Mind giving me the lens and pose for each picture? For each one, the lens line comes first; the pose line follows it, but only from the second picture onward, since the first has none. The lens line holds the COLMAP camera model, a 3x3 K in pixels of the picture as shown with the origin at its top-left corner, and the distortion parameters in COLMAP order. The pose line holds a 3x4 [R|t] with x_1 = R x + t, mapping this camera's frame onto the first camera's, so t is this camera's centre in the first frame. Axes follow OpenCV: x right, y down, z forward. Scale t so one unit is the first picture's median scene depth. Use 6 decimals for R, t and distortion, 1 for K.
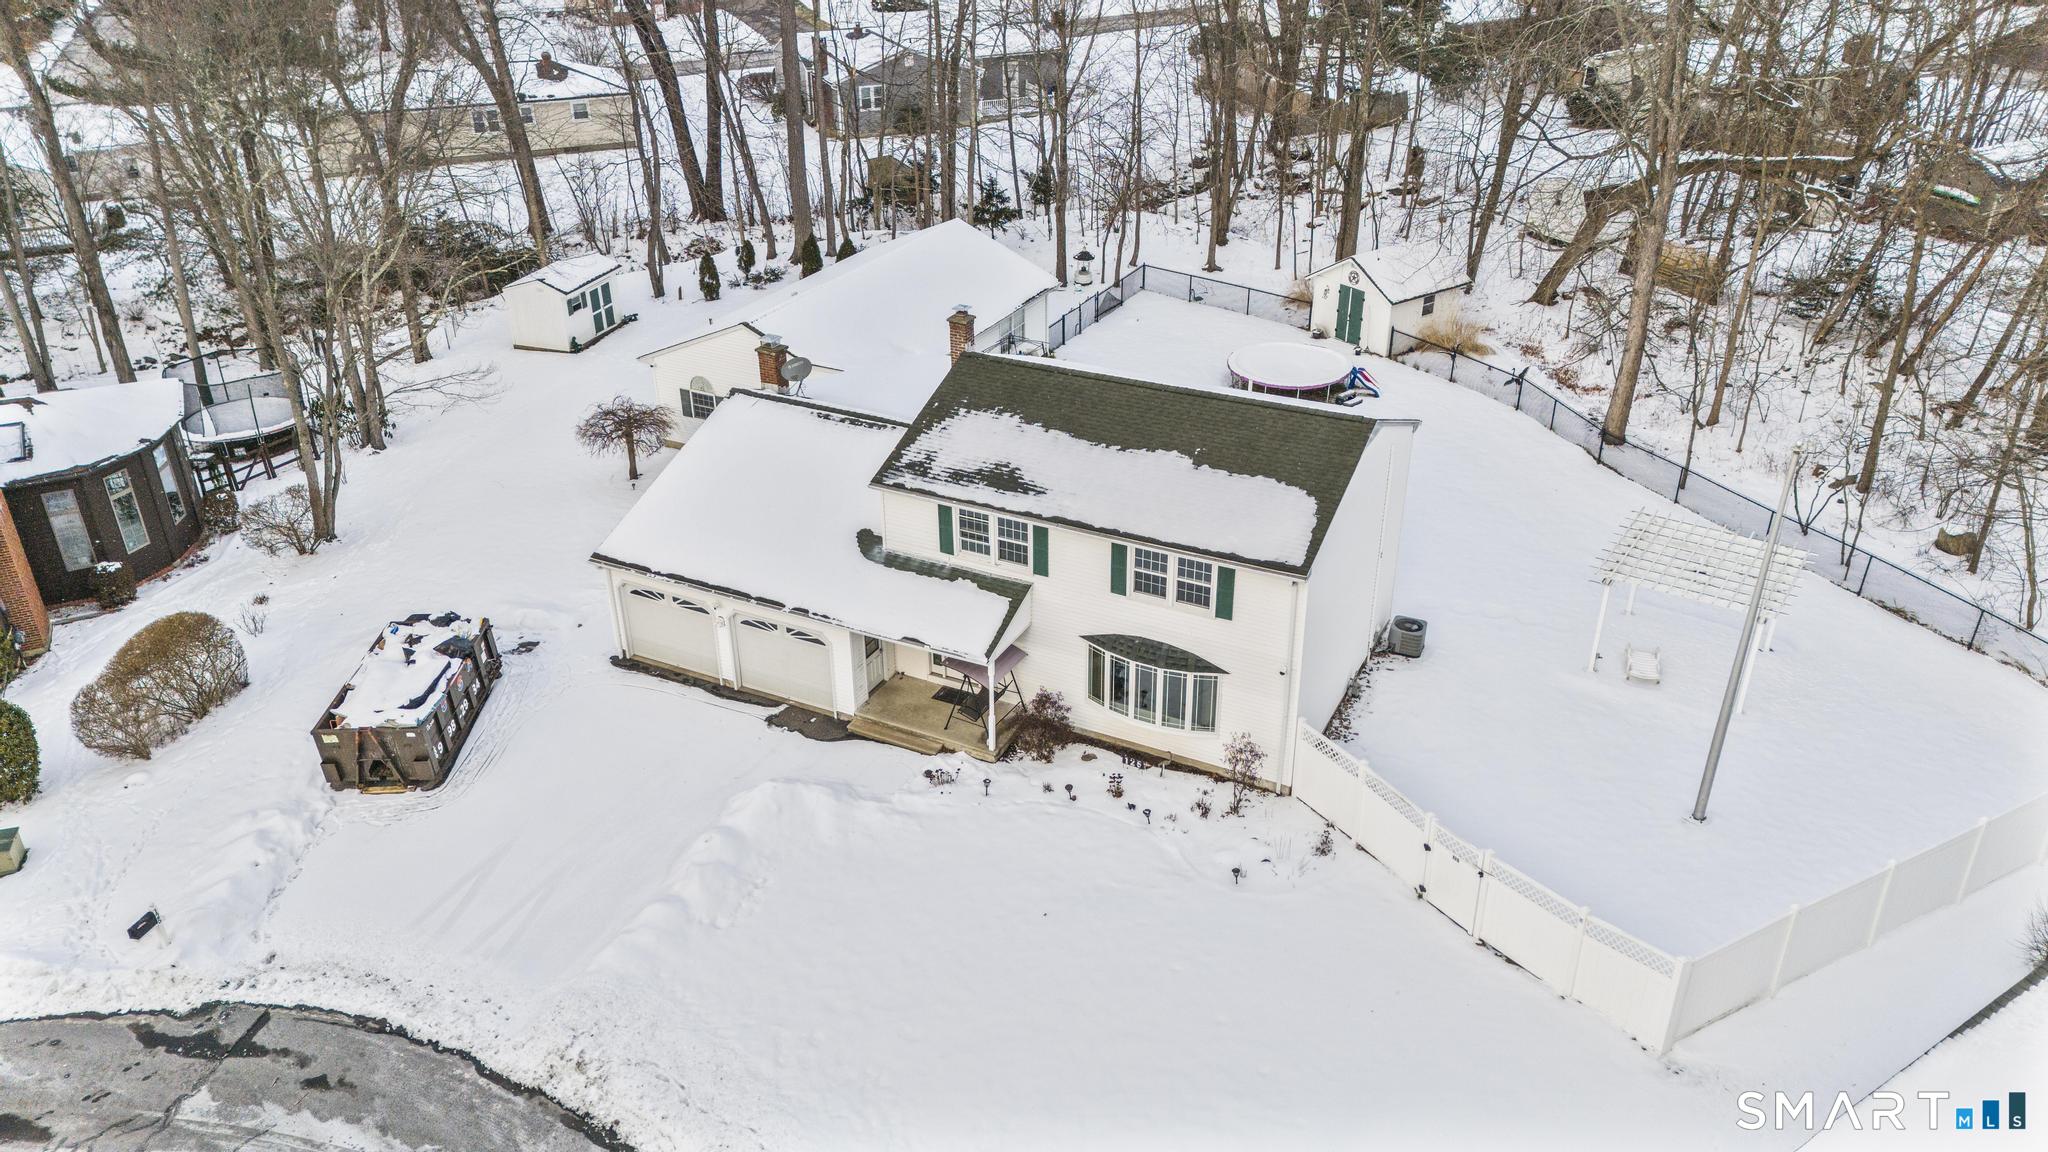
lens RADIAL K [[1533.5, 0, 1019.8], [0, 1533.5, 579.4], [0, 0, 1]] dist [0.090840, -0.096255]
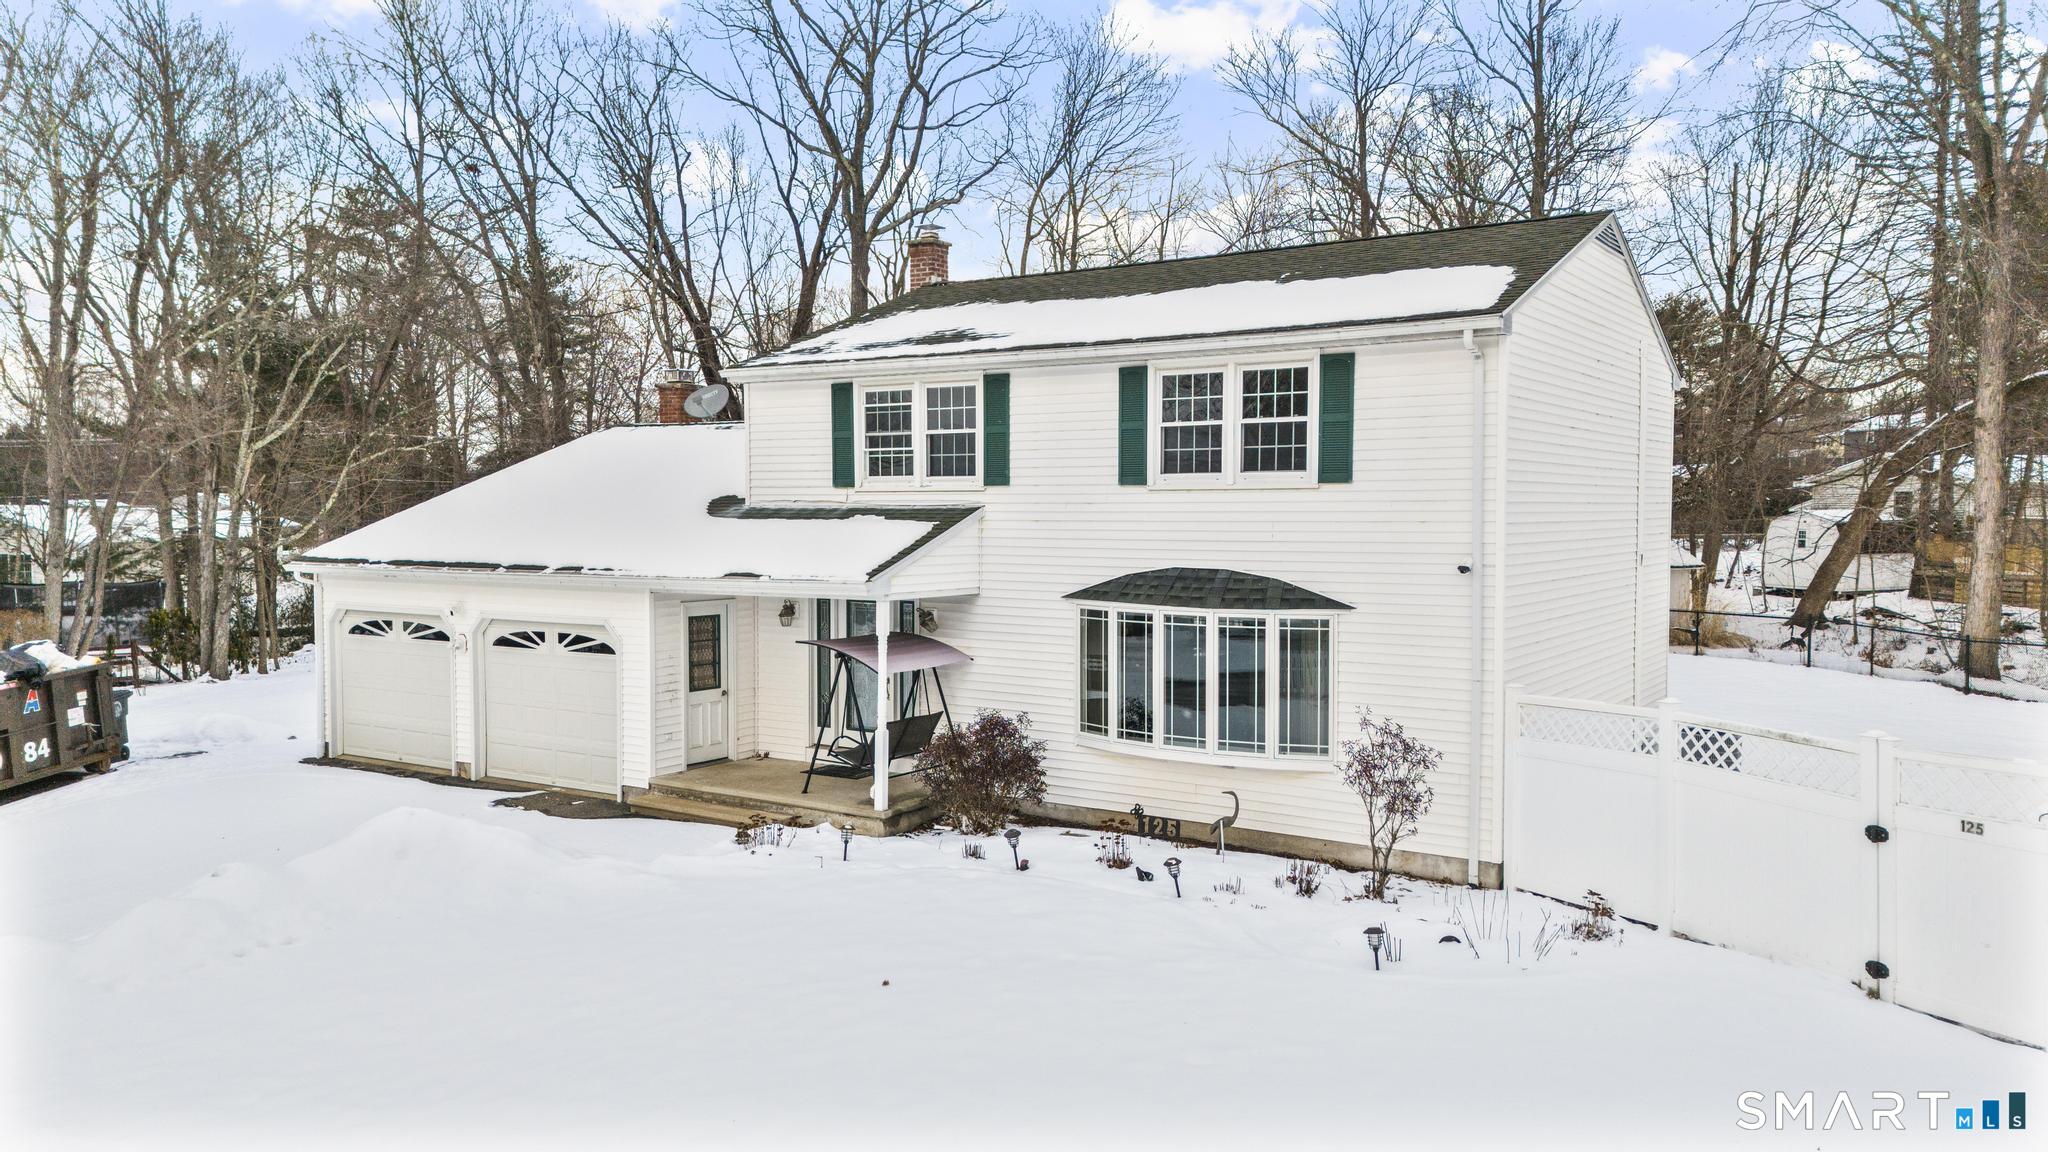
lens RADIAL K [[1533.5, 0, 1019.8], [0, 1533.5, 579.4], [0, 0, 1]] dist [0.090840, -0.096255]
pose [[0.993548, 0.016910, -0.112146, 0.085126], [-0.063938, 0.900222, -0.430712, 0.266298], [0.093673, 0.435103, 0.895495, 0.543056]]
